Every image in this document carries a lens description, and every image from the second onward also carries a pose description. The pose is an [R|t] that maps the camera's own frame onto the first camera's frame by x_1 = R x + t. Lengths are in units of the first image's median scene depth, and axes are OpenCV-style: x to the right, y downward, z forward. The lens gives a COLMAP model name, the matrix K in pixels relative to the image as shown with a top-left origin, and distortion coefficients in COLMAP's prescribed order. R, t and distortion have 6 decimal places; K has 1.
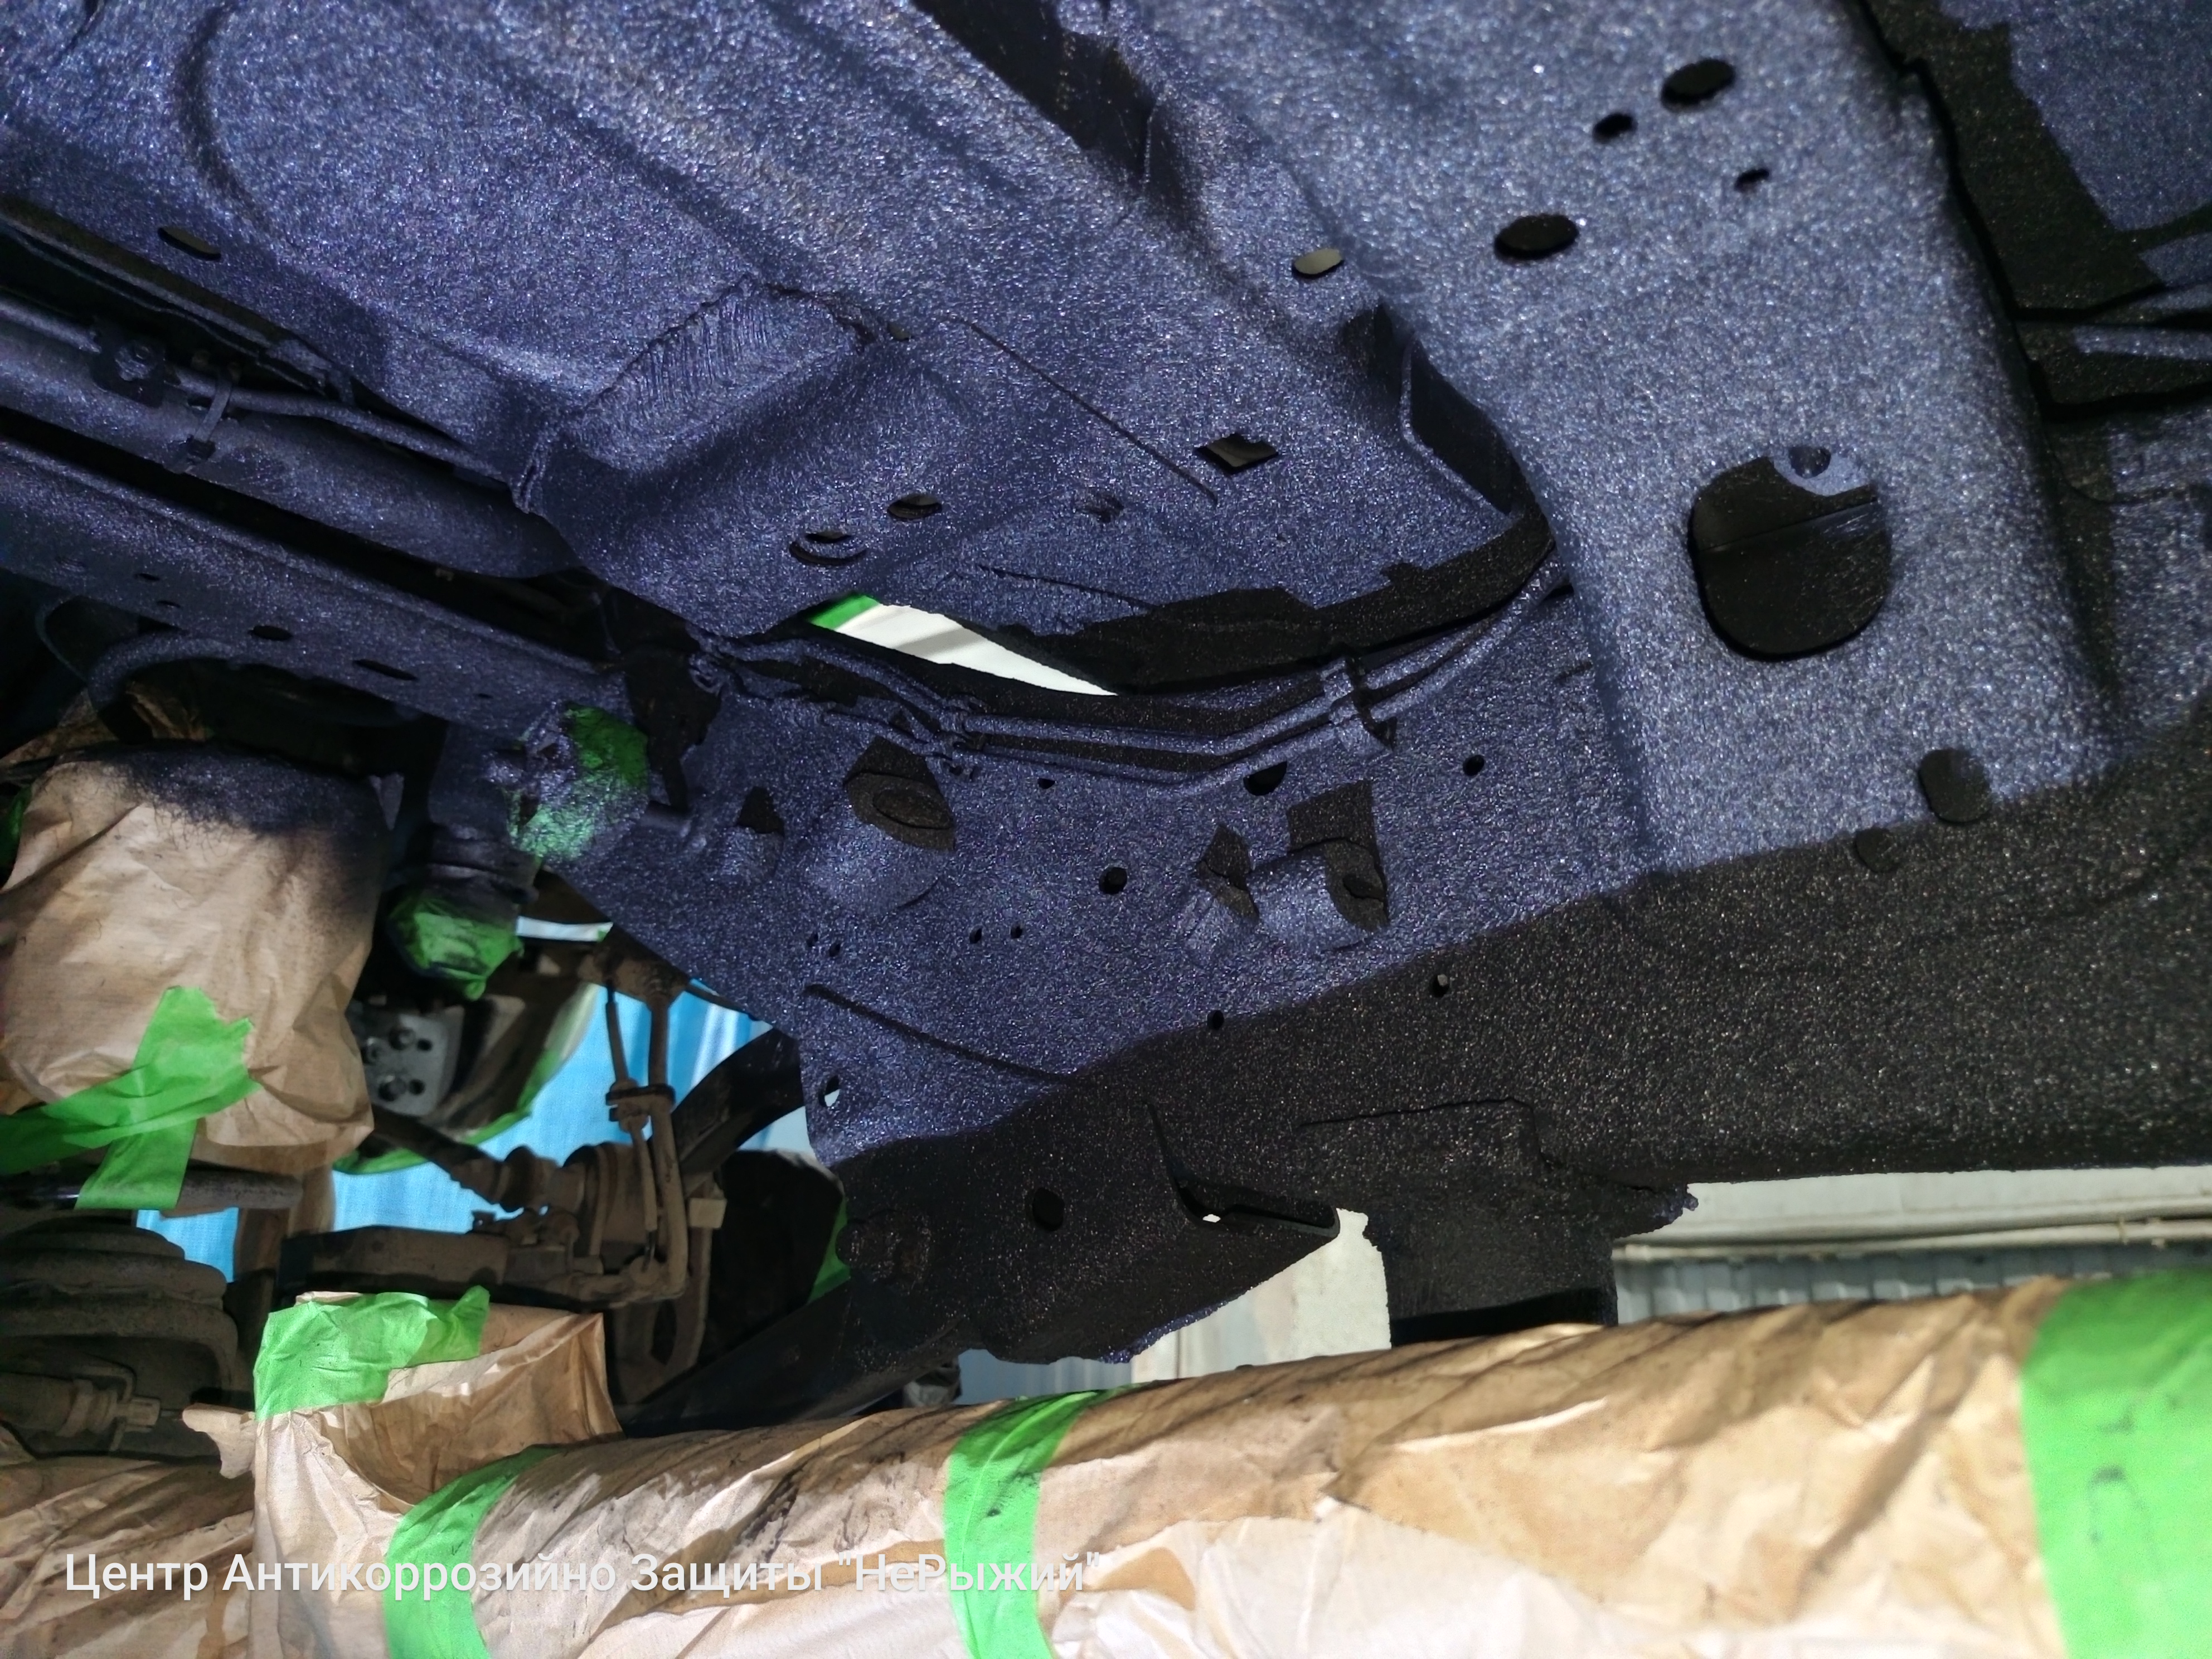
lens RADIAL K [[1610.7, 0, 1106.0], [0, 1610.7, 829.5], [0, 0, 1]] dist [-0.003493, -0.003424]
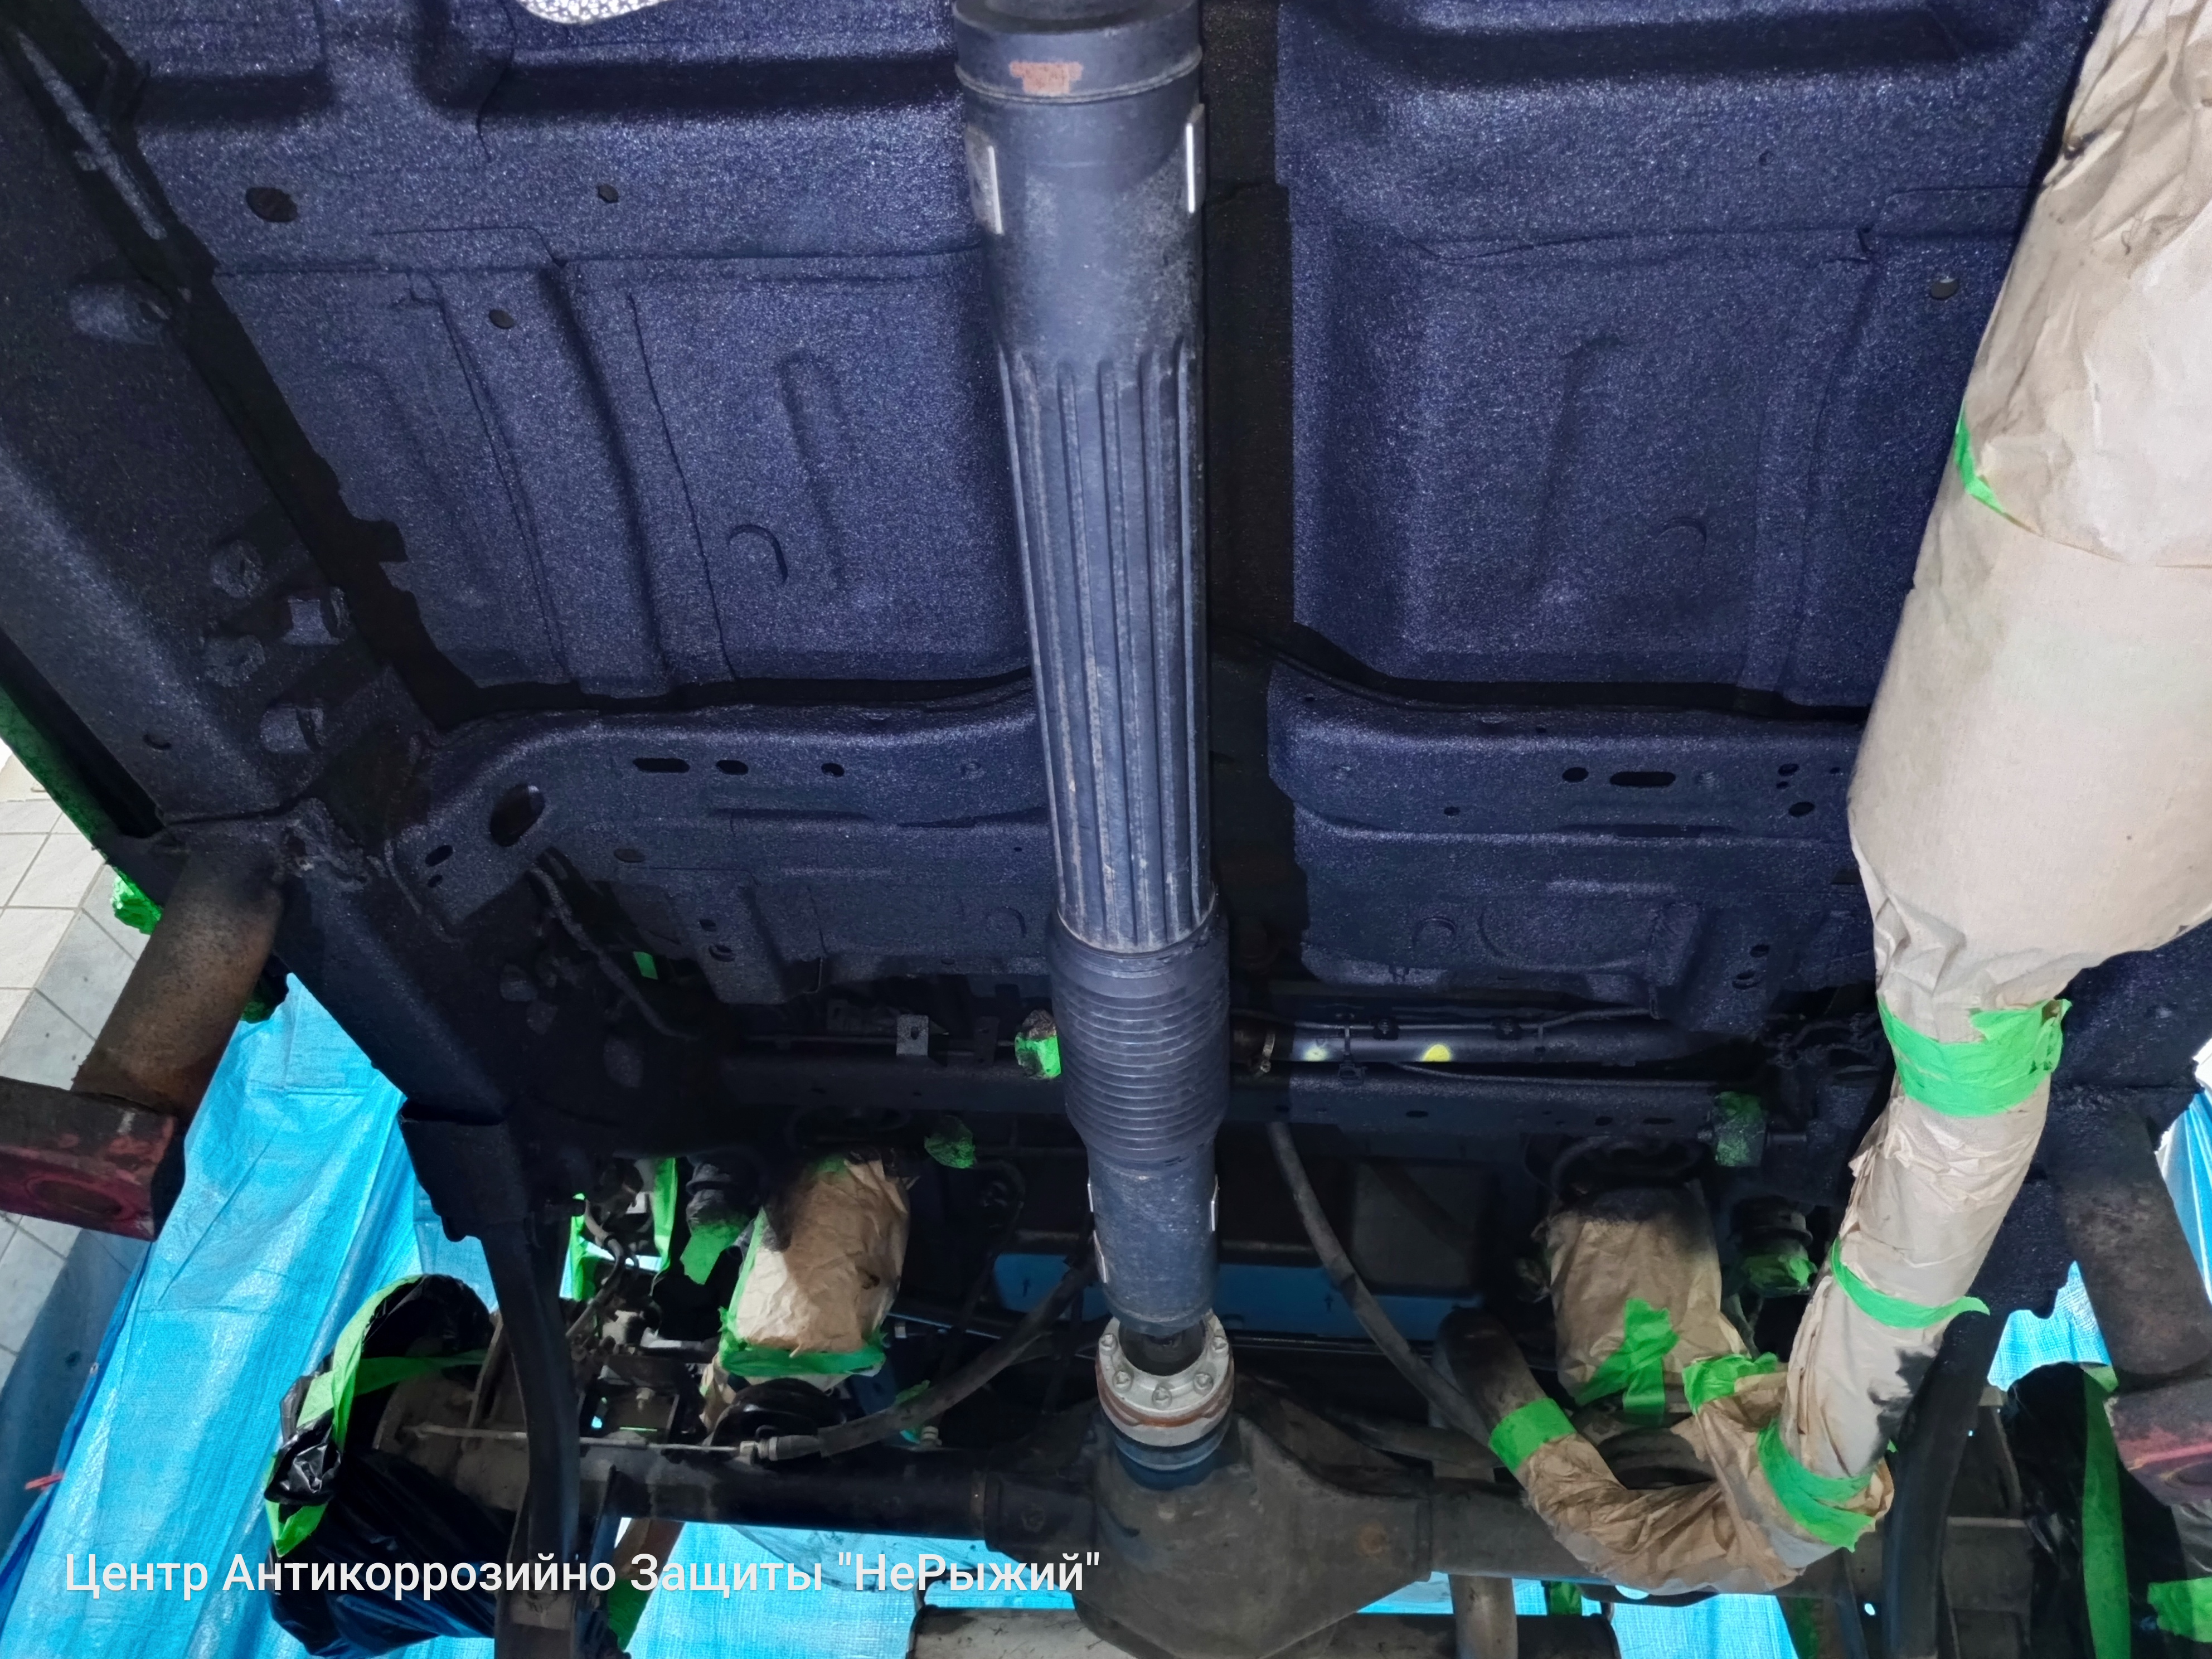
lens RADIAL K [[1610.7, 0, 1106.0], [0, 1610.7, 829.5], [0, 0, 1]] dist [-0.003493, -0.003424]
pose [[0.612568, -0.477304, -0.630033, 0.614710], [0.222909, 0.869054, -0.441653, 0.340319], [0.758335, 0.130103, 0.638750, -0.932524]]
